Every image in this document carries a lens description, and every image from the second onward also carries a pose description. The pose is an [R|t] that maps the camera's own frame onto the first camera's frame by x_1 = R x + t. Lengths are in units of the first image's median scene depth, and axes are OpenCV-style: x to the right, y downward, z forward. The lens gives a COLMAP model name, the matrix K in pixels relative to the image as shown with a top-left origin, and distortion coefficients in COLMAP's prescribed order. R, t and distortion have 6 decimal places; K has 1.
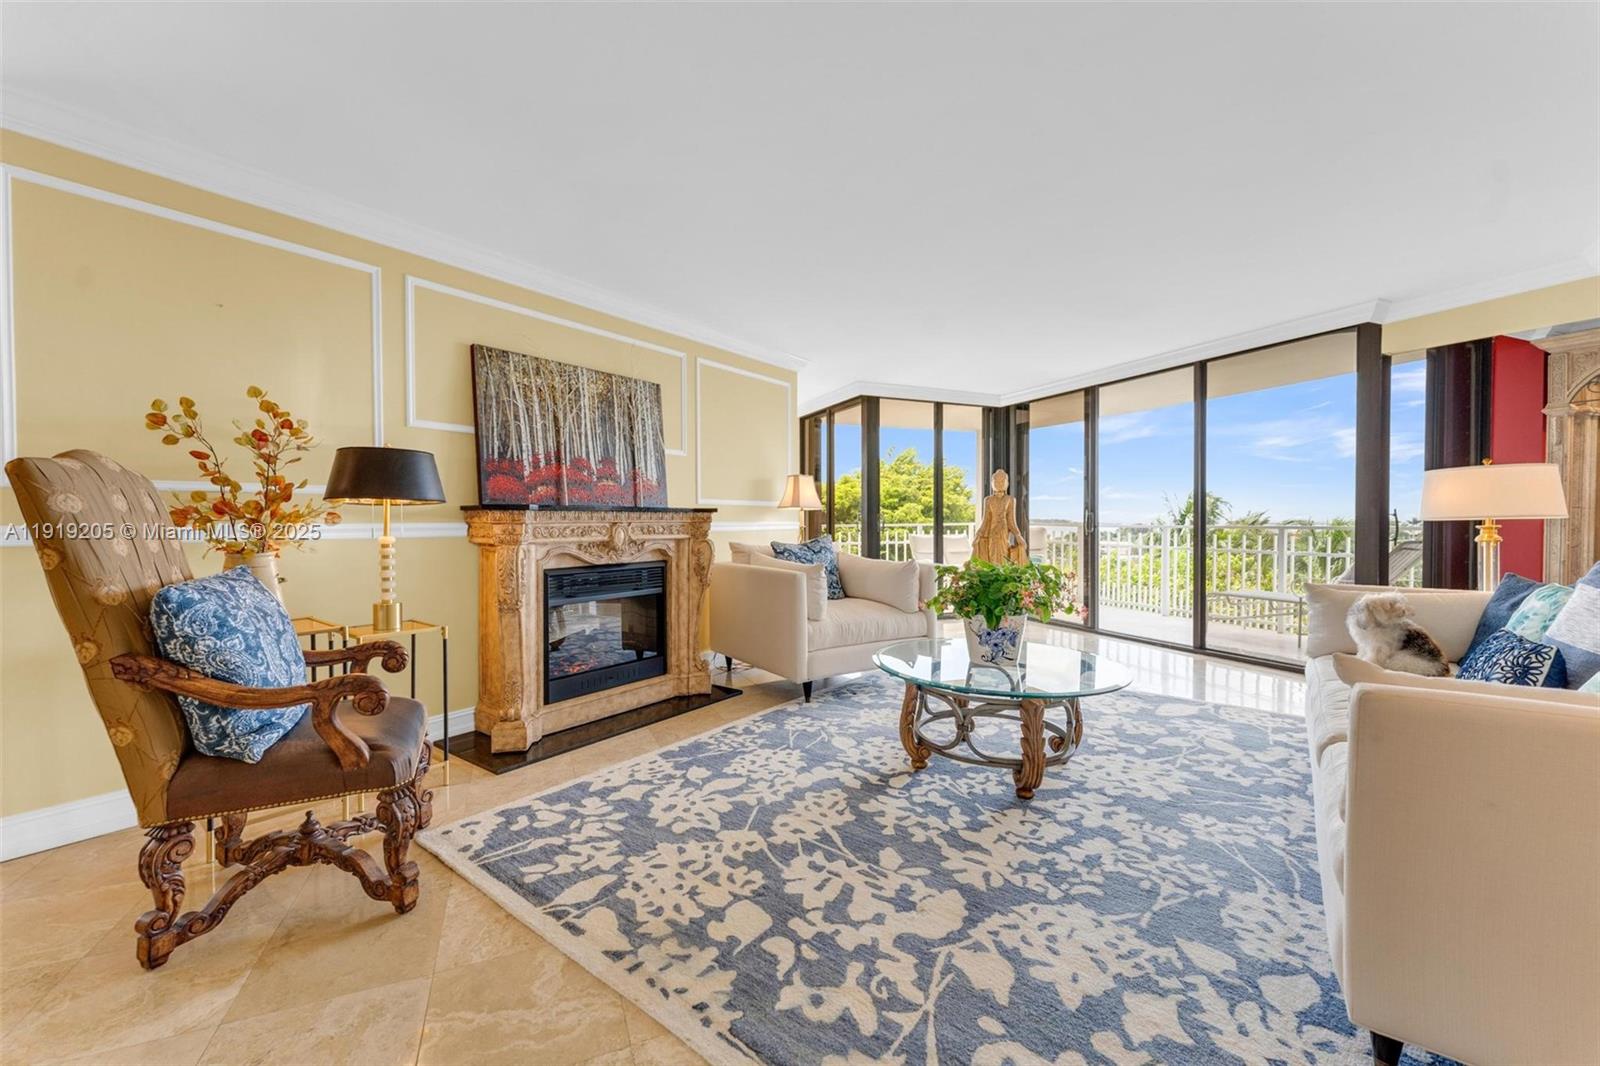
lens RADIAL K [[625.7, 0, 794.6], [0, 625.7, 536.7], [0, 0, 1]] dist [-0.007348, -0.000336]
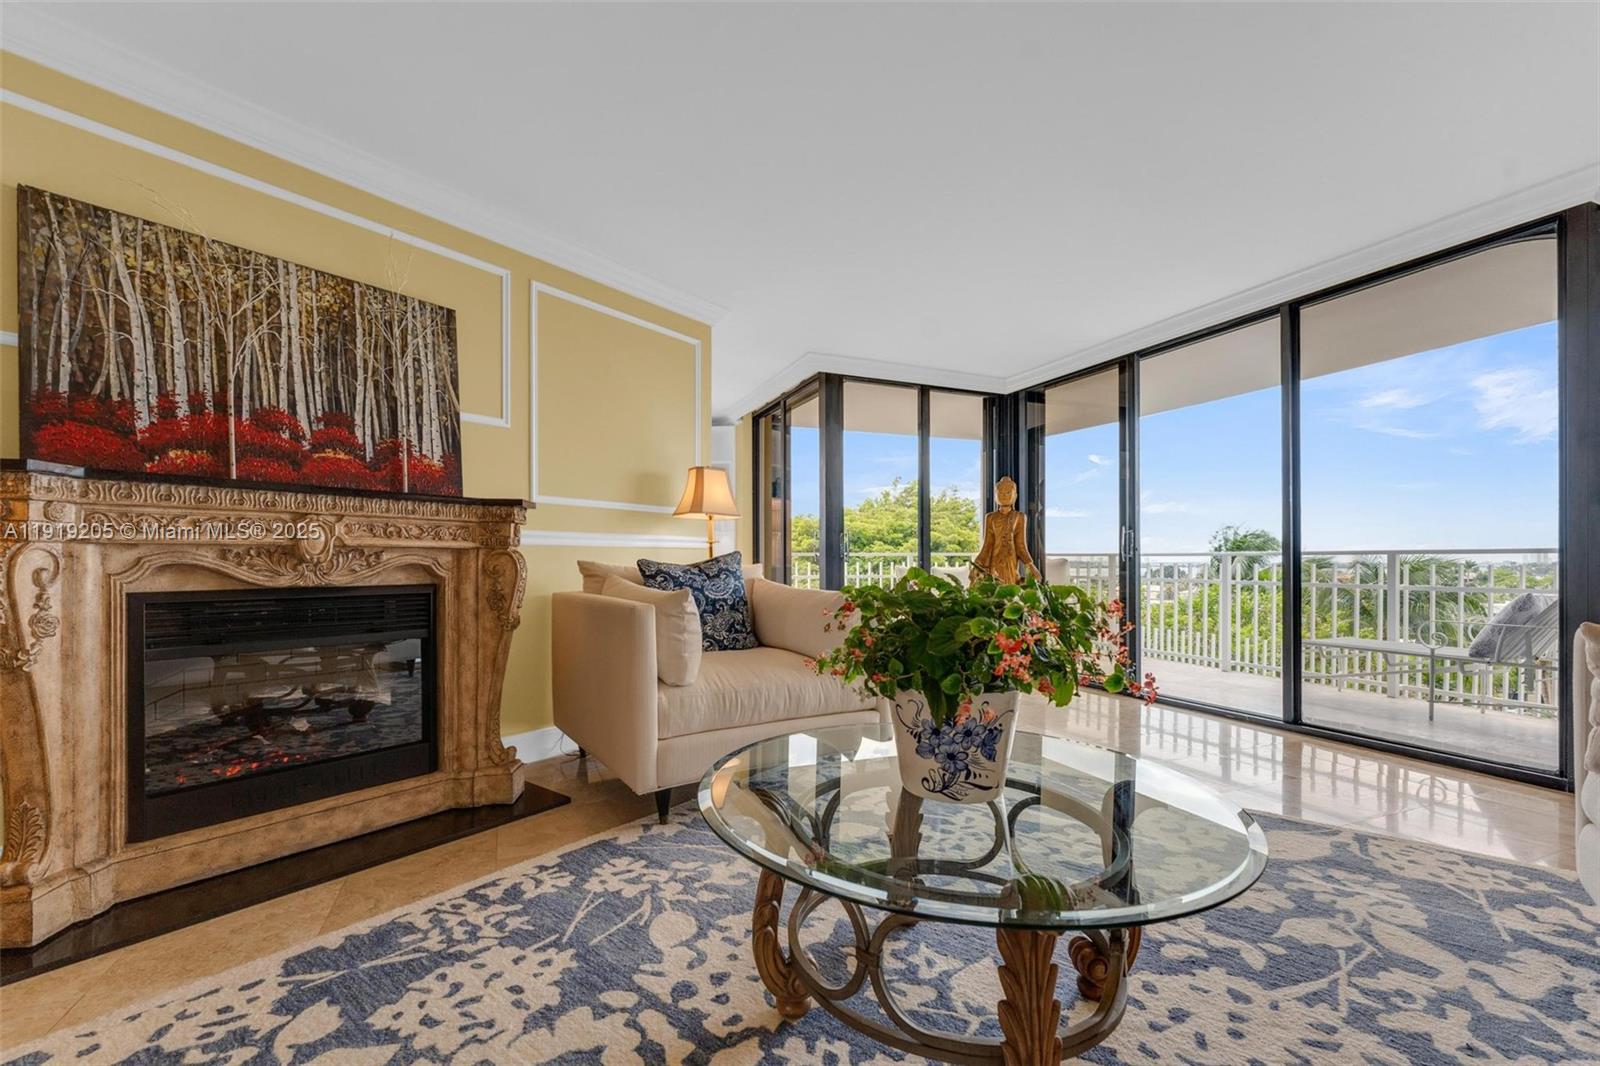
lens RADIAL K [[663.0, 0, 790.9], [0, 663.0, 562.9], [0, 0, 1]] dist [-0.009552, 0.001356]
pose [[0.999862, 0.003738, -0.016200, 0.169523], [-0.004126, 0.999704, -0.023978, 0.035218], [0.016106, 0.024042, 0.999581, 0.409181]]
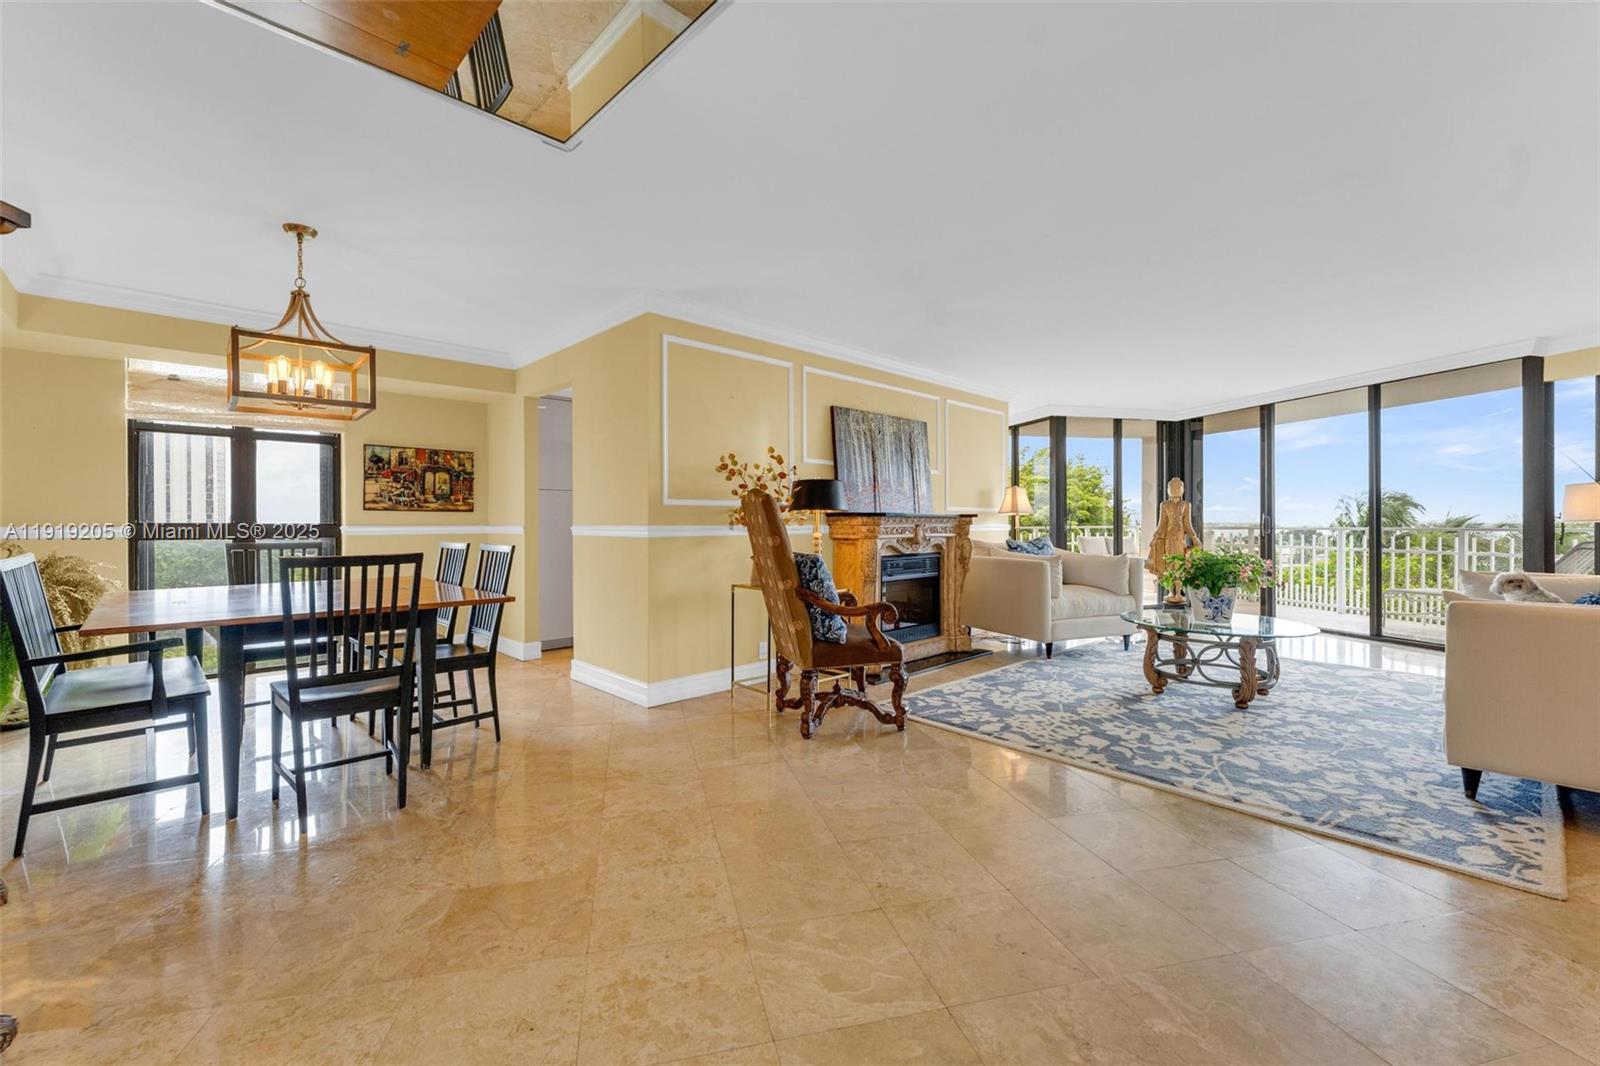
lens RADIAL K [[663.0, 0, 795.7], [0, 663.0, 529.4], [0, 0, 1]] dist [-0.009552, 0.001356]
pose [[0.988342, 0.001970, -0.152235, -0.335613], [-0.004487, 0.999859, -0.016190, 0.014409], [0.152182, 0.016685, 0.988212, -0.549928]]
